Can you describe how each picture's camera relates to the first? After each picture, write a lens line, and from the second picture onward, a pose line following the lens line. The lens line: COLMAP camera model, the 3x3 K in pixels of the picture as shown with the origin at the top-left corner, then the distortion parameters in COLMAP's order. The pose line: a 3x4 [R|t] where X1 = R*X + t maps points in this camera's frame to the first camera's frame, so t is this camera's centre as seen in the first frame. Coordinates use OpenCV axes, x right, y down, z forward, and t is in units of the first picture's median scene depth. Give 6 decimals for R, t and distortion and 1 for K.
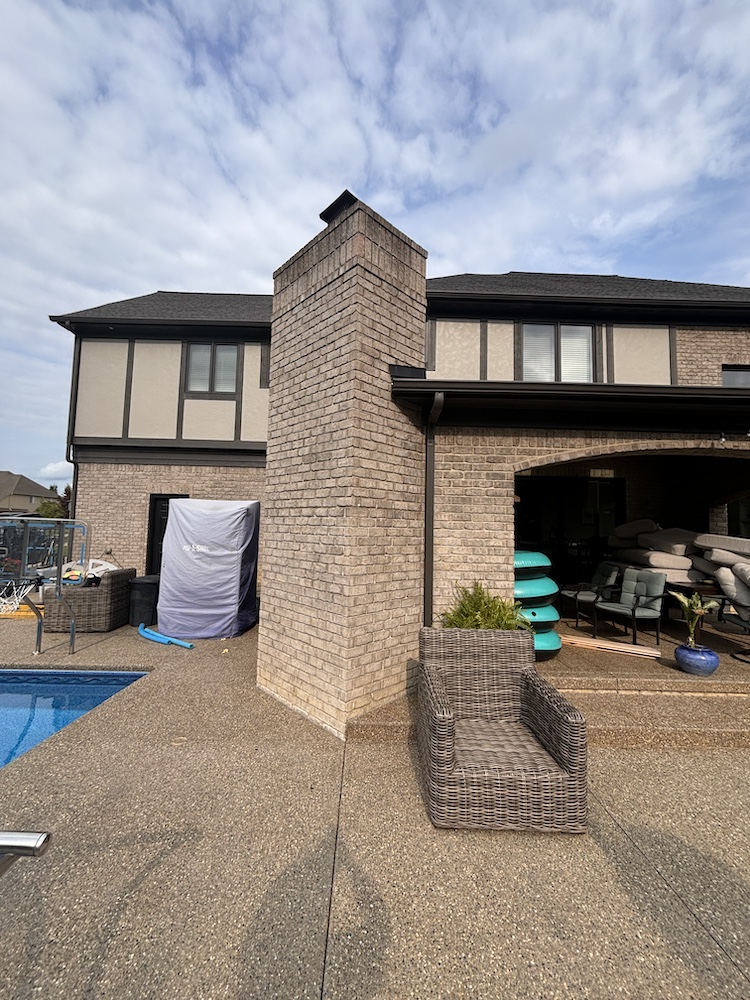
lens RADIAL K [[404.2, 0, 372.0], [0, 404.2, 495.3], [0, 0, 1]] dist [-0.002675, -0.000269]
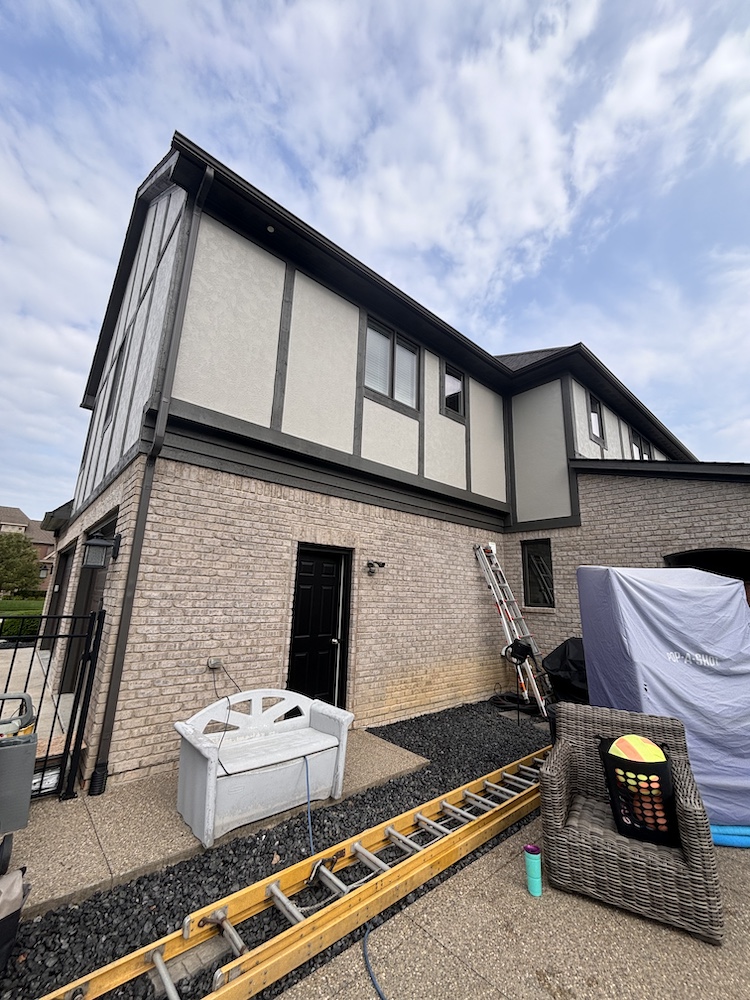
lens RADIAL K [[404.2, 0, 372.0], [0, 404.2, 495.3], [0, 0, 1]] dist [-0.002675, -0.000269]
pose [[0.753990, 0.154860, 0.638371, -0.825425], [-0.066041, 0.984761, -0.160887, 0.014633], [-0.653558, 0.079148, 0.752727, 0.527259]]
